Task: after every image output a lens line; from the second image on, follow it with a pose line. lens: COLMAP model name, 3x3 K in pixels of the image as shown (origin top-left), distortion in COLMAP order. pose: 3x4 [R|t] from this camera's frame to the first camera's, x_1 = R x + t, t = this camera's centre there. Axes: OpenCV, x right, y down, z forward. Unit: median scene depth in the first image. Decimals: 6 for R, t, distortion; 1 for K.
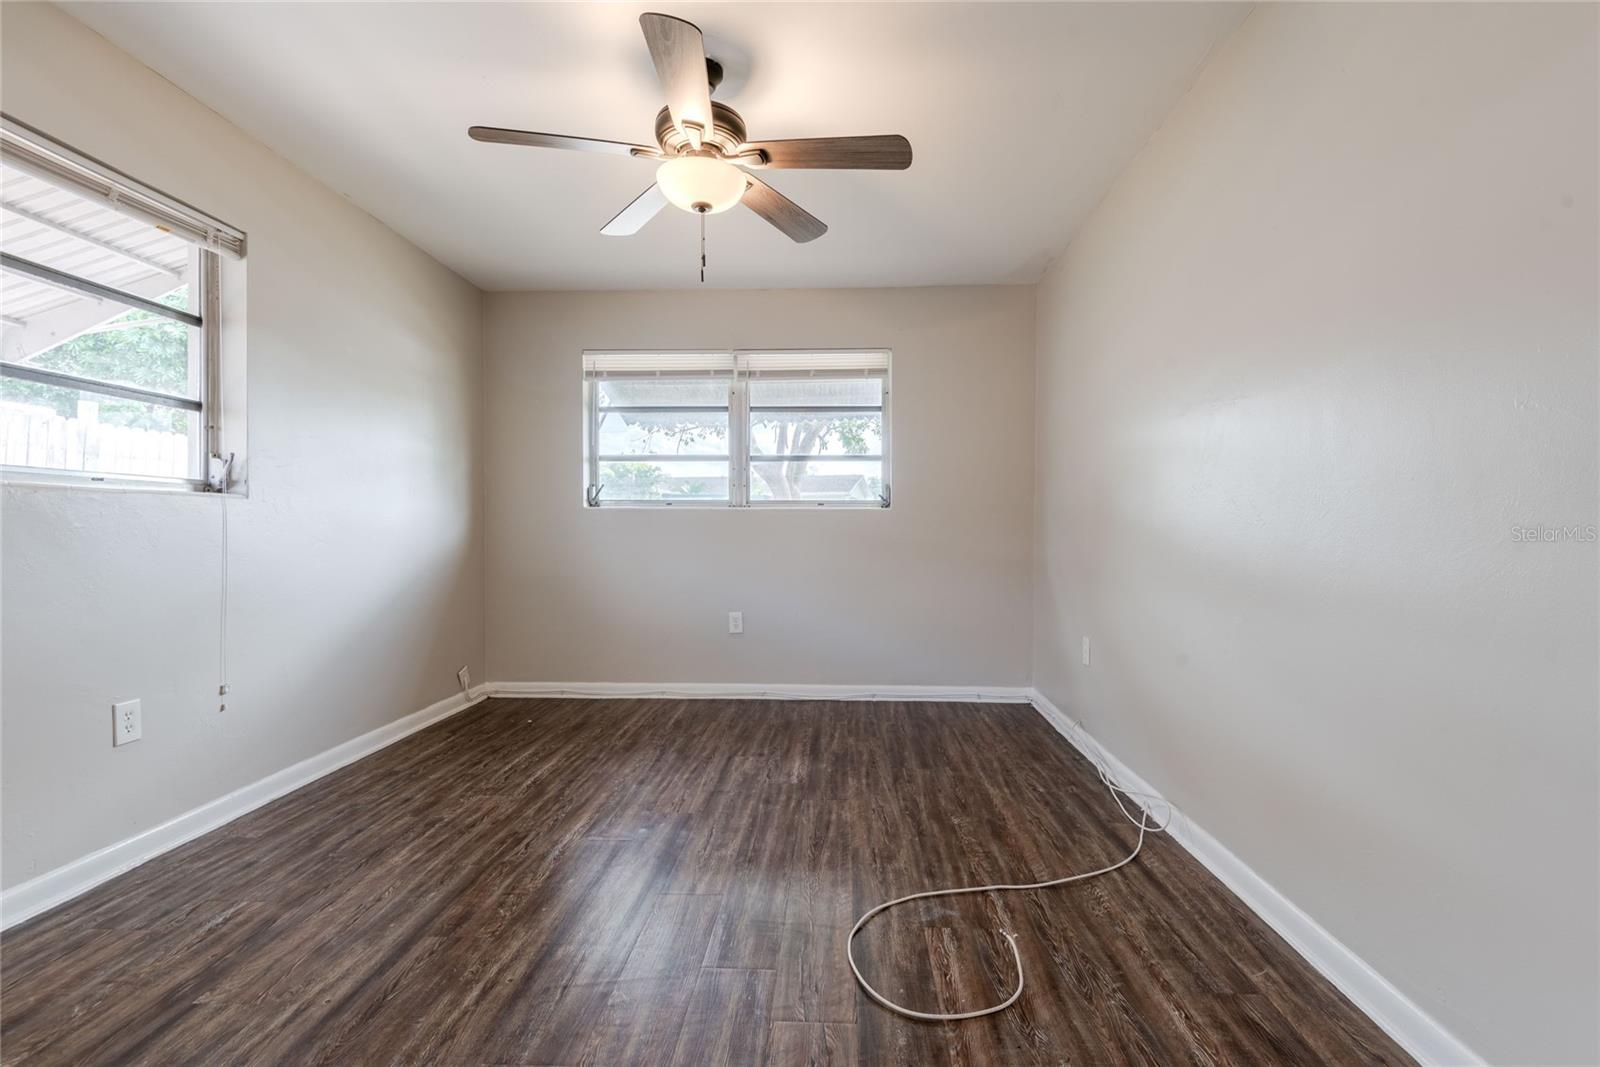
lens RADIAL K [[736.6, 0, 802.1], [0, 736.6, 524.4], [0, 0, 1]] dist [0.036405, -0.022288]
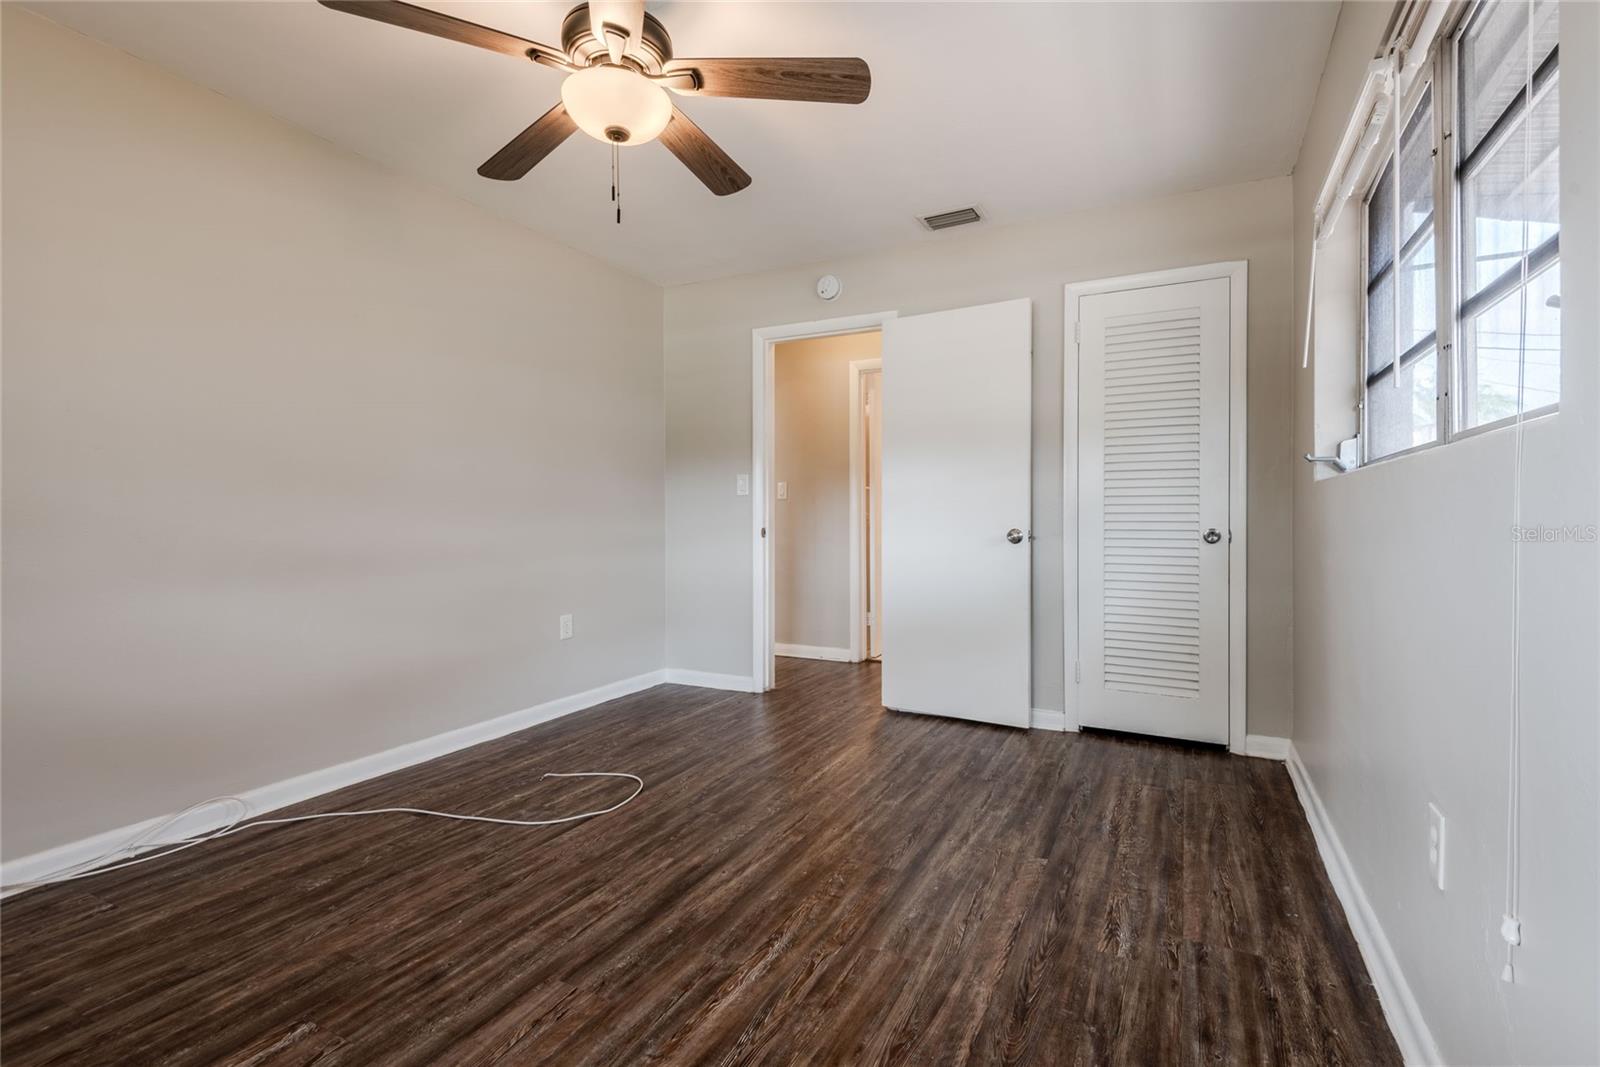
lens RADIAL K [[736.6, 0, 802.1], [0, 736.6, 524.4], [0, 0, 1]] dist [0.036405, -0.022288]
pose [[-0.910626, 0.000736, 0.413232, -0.728528], [0.002137, 0.999993, 0.002928, 0.010040], [-0.413227, 0.003549, -0.910621, 1.831023]]
